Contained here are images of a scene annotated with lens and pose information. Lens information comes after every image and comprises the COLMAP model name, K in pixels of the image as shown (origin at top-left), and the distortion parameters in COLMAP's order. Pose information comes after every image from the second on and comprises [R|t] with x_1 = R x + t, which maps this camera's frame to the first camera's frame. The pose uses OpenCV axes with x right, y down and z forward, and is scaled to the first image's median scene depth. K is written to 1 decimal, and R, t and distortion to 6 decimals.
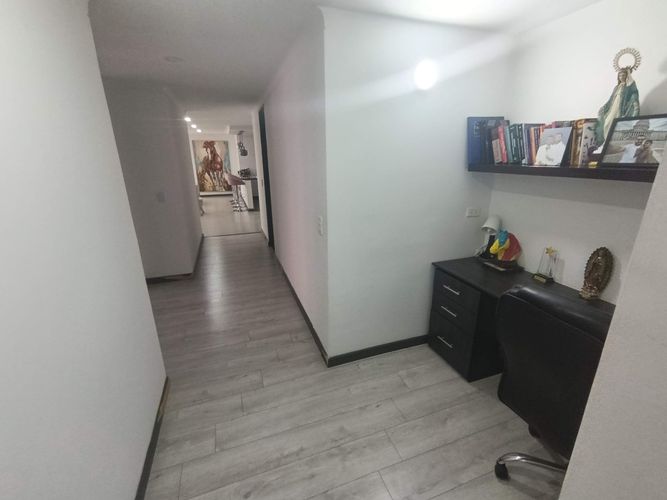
lens RADIAL K [[299.7, 0, 331.9], [0, 299.7, 250.5], [0, 0, 1]] dist [0.000782, -0.000783]
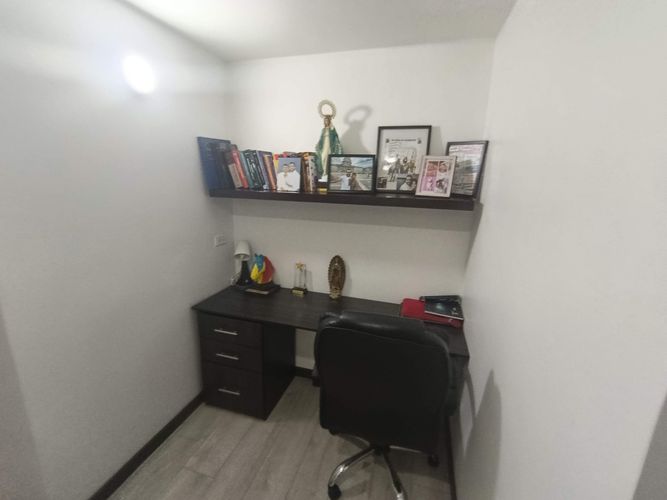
lens RADIAL K [[299.7, 0, 331.9], [0, 299.7, 250.5], [0, 0, 1]] dist [0.000782, -0.000783]
pose [[0.583607, -0.170773, 0.793877, -0.080226], [0.215644, 0.975127, 0.051235, -0.087037], [-0.782880, 0.141293, 0.605917, 0.226209]]
